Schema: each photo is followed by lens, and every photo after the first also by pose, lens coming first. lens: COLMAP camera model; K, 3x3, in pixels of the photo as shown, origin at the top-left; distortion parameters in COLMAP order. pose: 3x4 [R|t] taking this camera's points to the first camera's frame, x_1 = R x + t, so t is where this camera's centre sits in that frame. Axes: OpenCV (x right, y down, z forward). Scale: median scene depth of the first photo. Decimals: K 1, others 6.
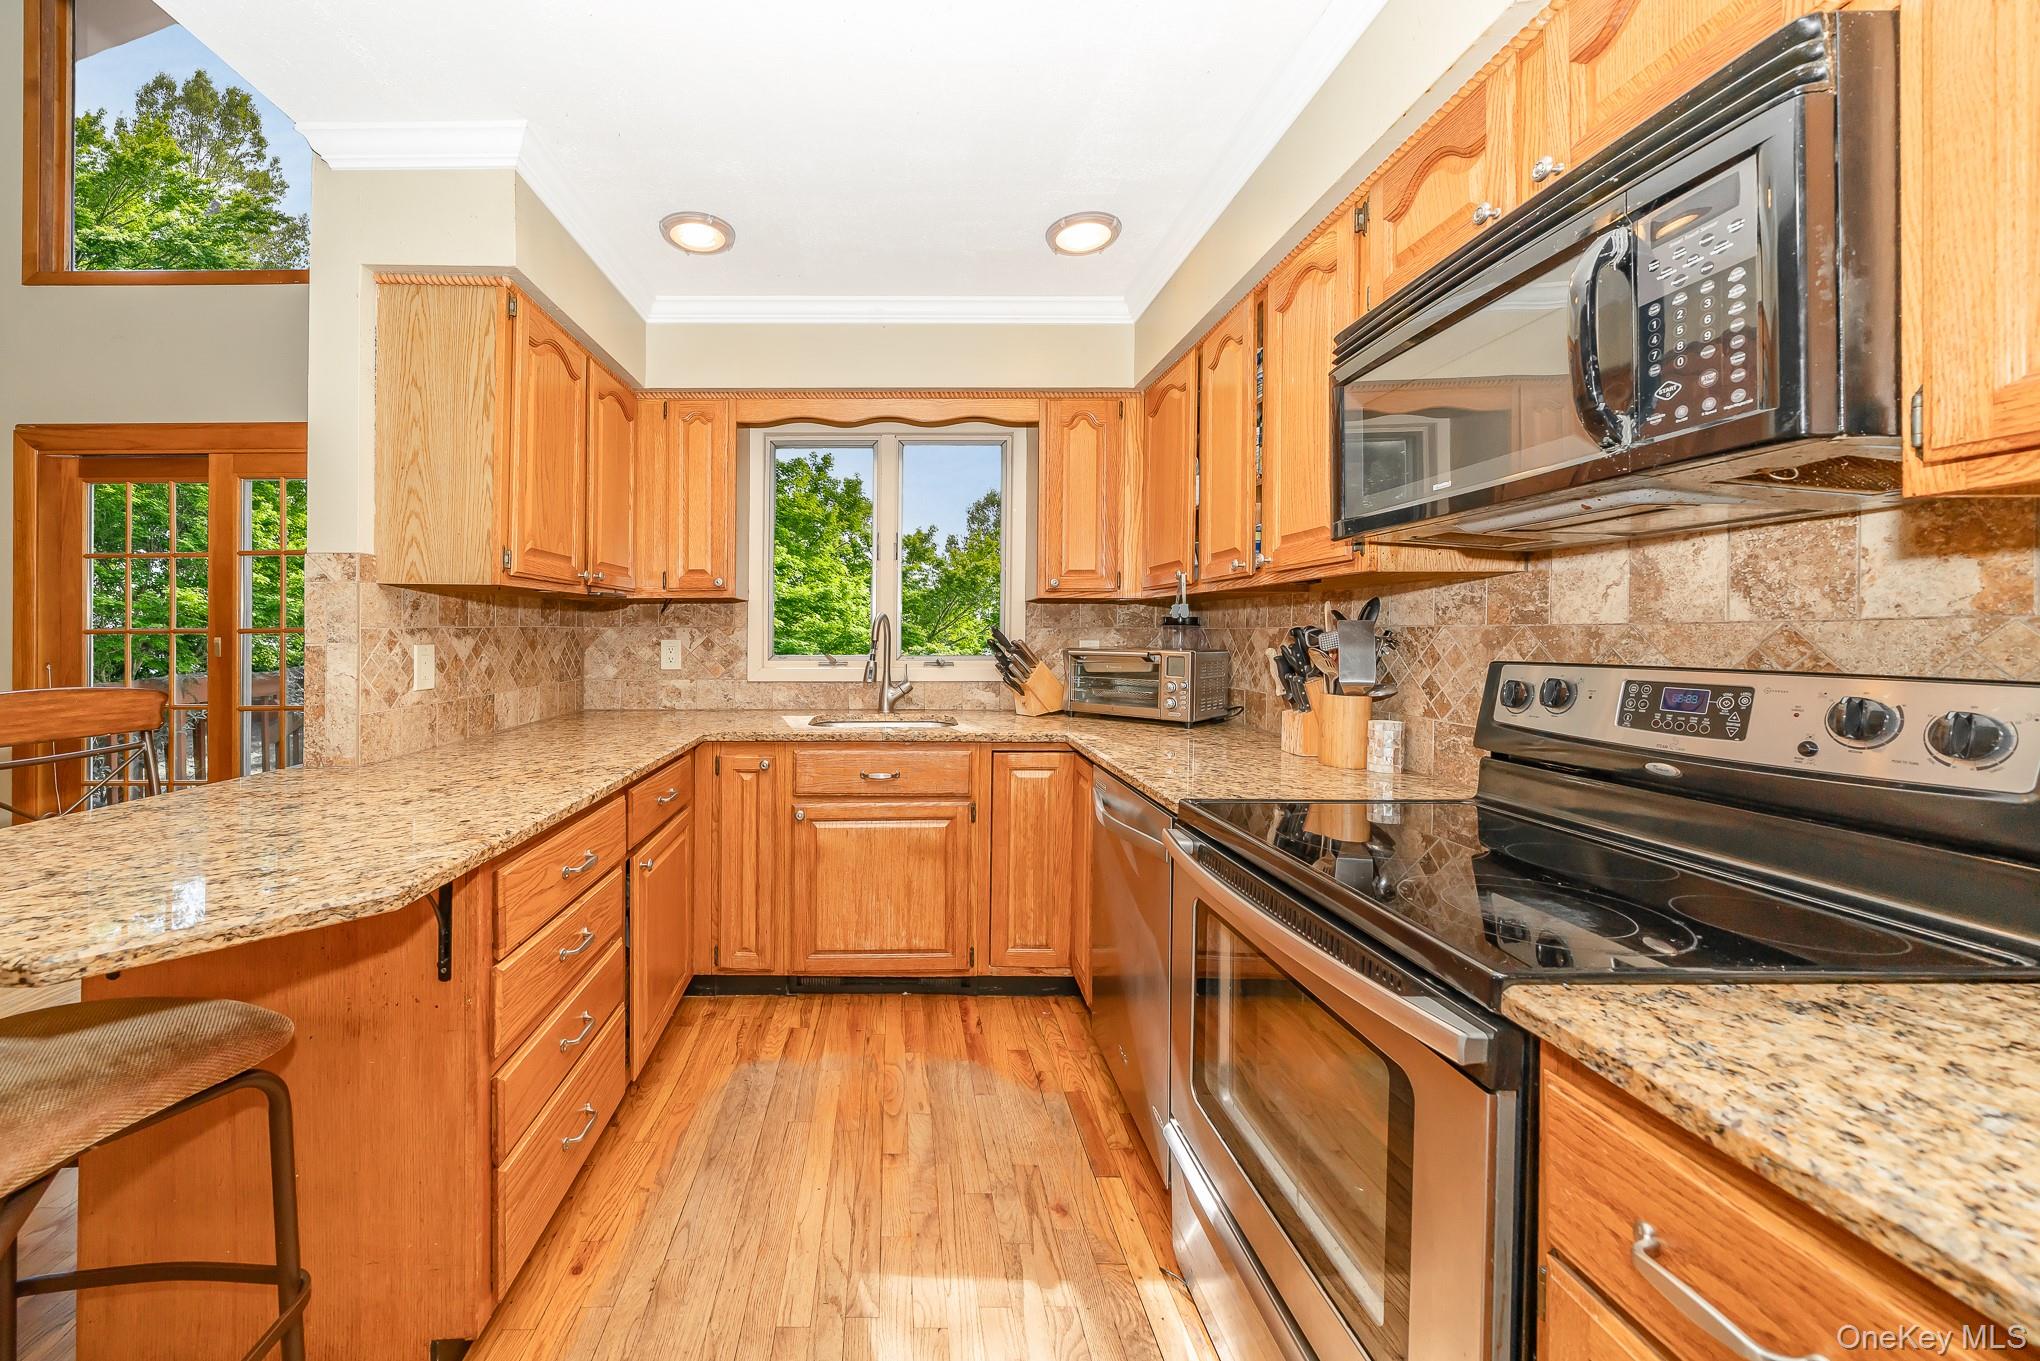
lens RADIAL K [[808.2, 0, 859.4], [0, 808.2, 636.4], [0, 0, 1]] dist [-0.000221, 0.000042]
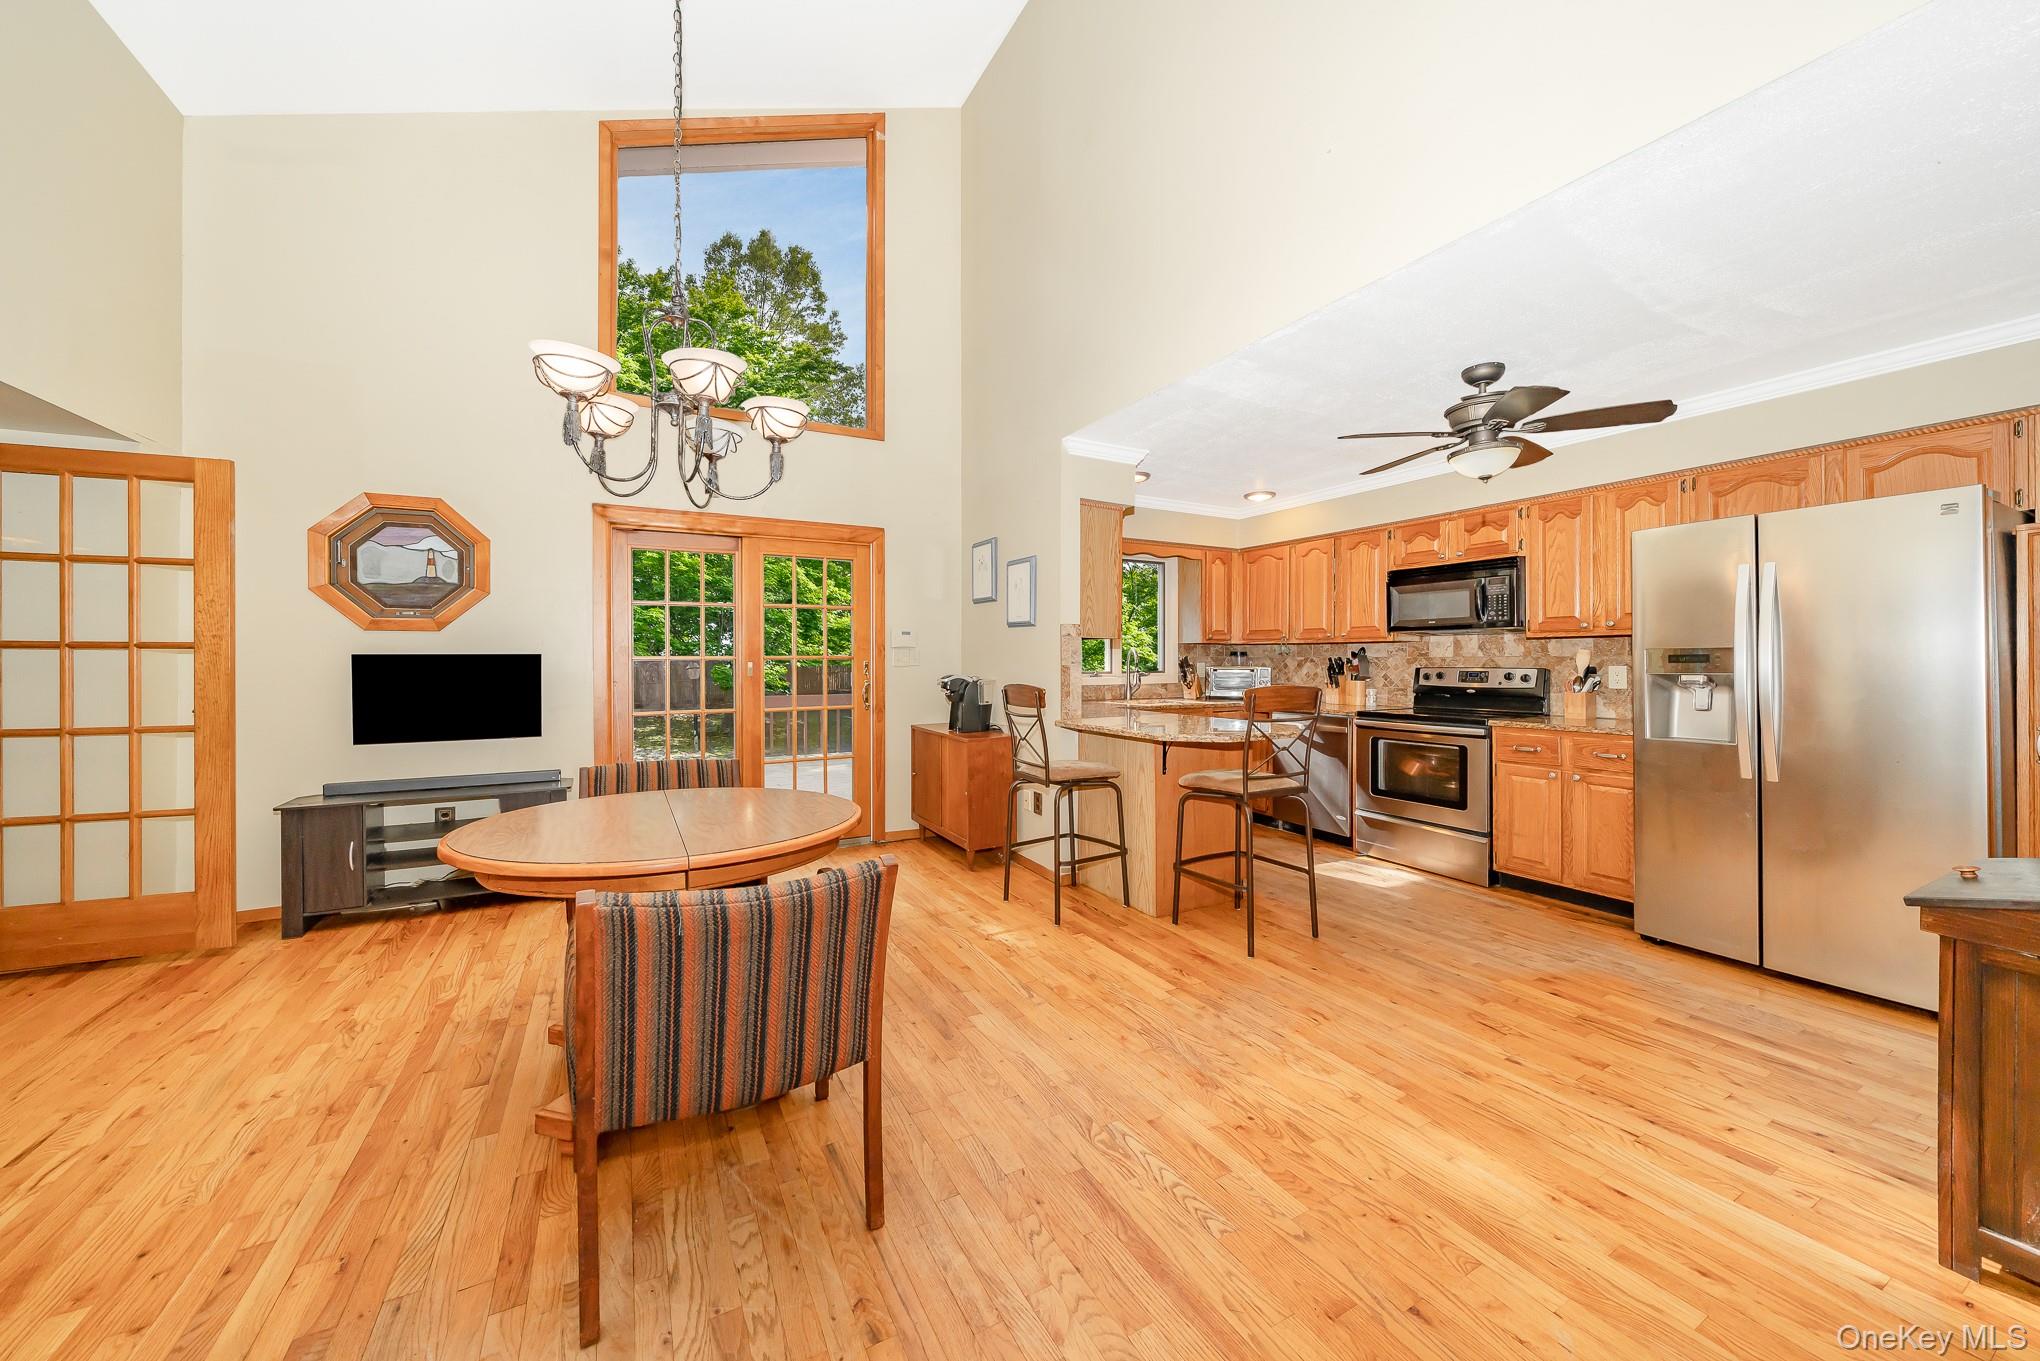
lens RADIAL K [[779.1, 0, 1002.6], [0, 779.1, 657.8], [0, 0, 1]] dist [-0.012344, 0.000061]
pose [[0.872909, 0.002477, 0.487876, -1.996596], [0.000066, 0.999987, -0.005195, 0.005599], [-0.487883, 0.004567, 0.872897, -0.867457]]
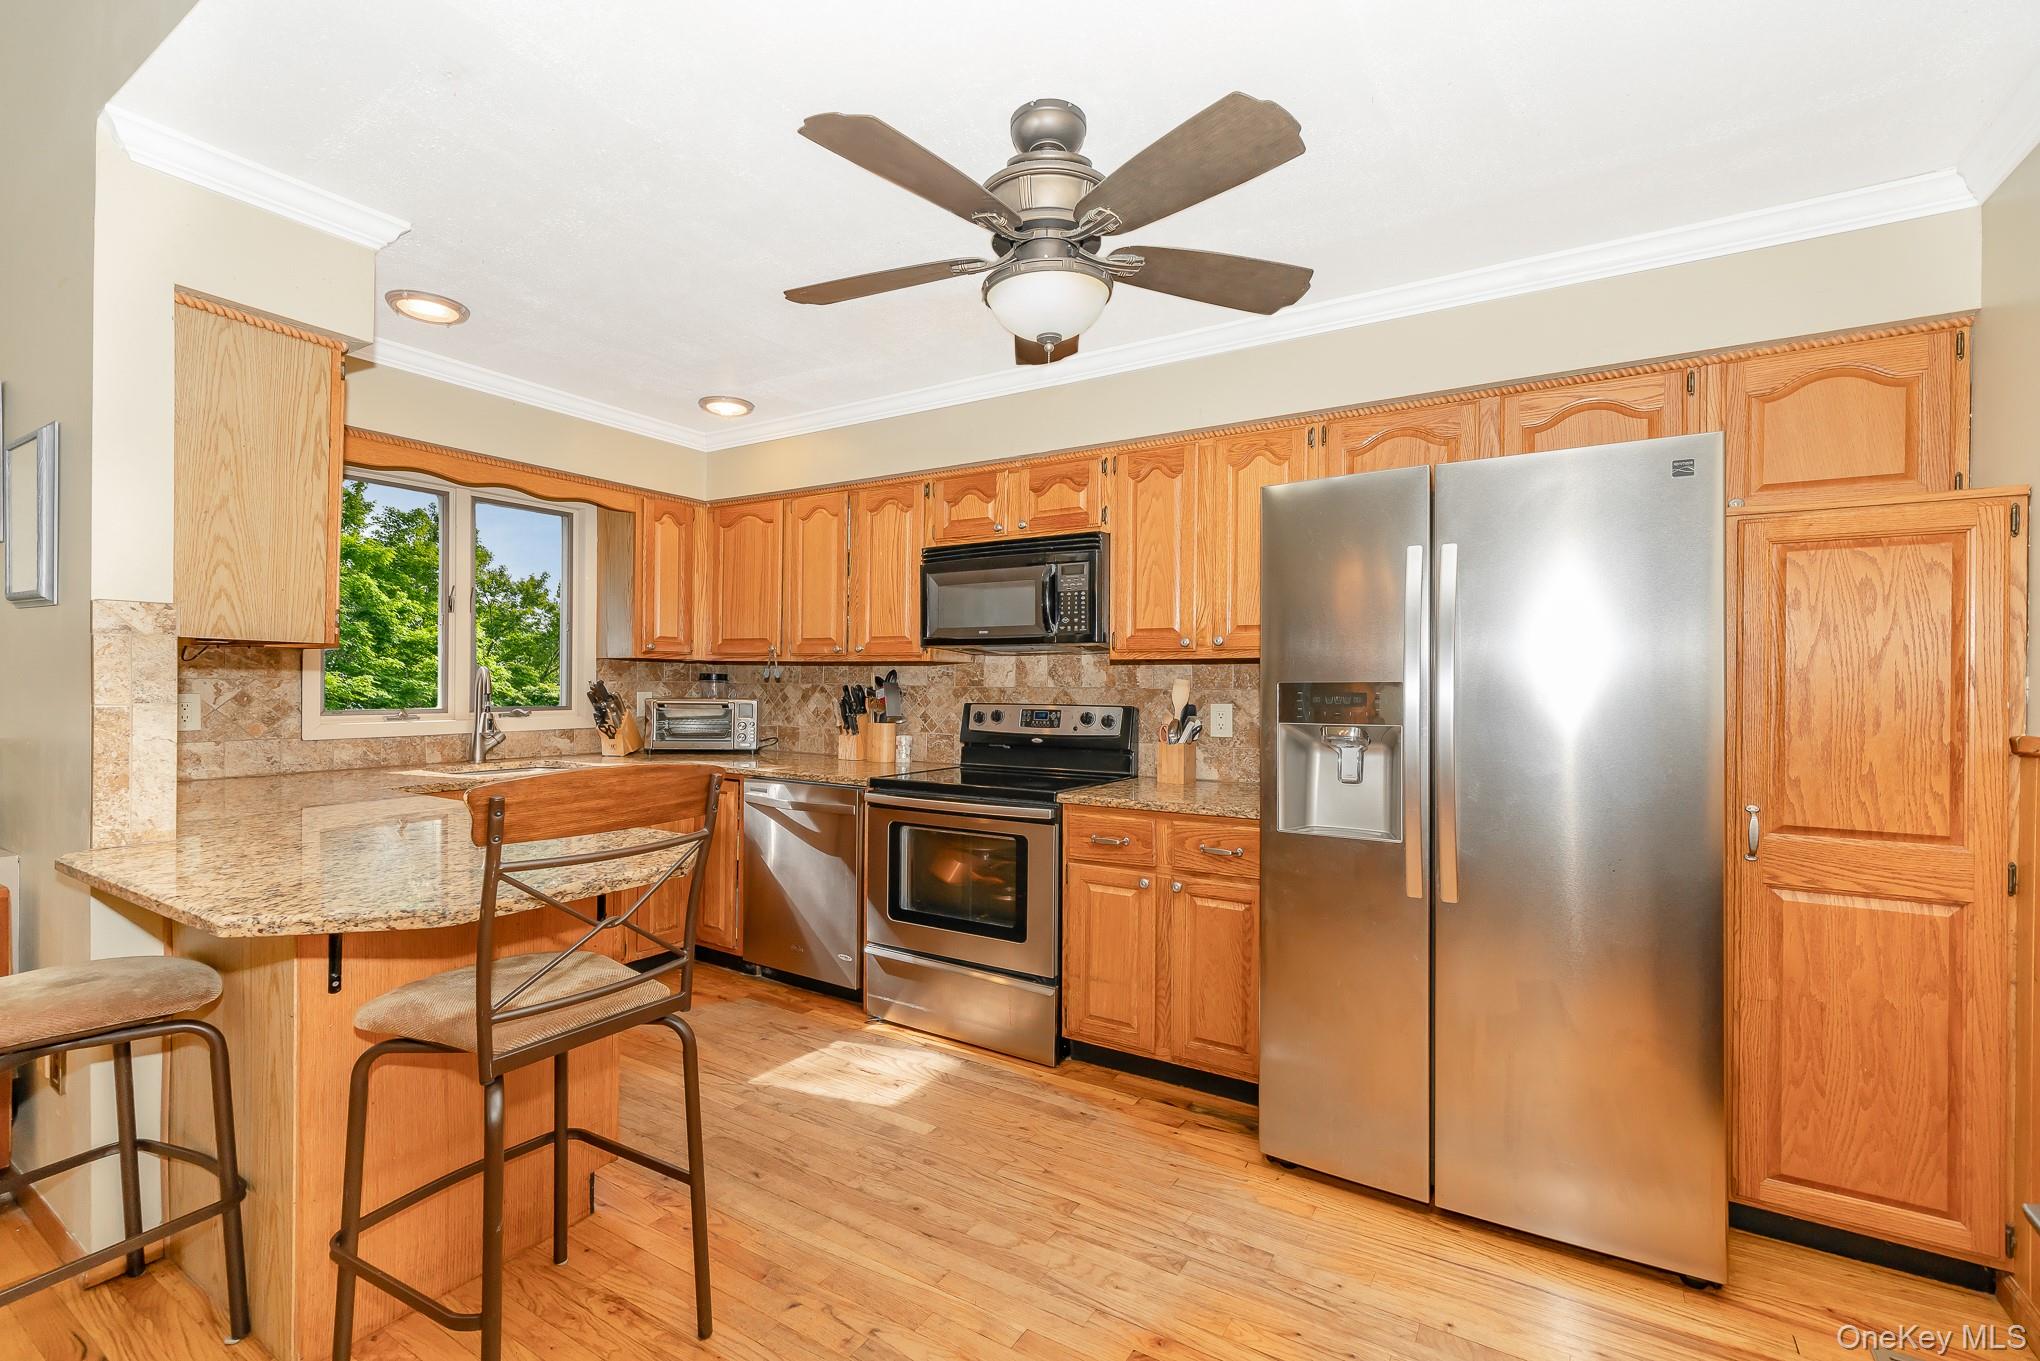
lens RADIAL K [[907.3, 0, 1087.8], [0, 907.3, 680.5], [0, 0, 1]] dist [-0.001008, -0.000079]
pose [[0.466004, 0.005932, 0.884763, -1.065152], [-0.006739, 0.999972, -0.003155, -0.021619], [-0.884757, -0.004492, 0.466031, -0.386475]]
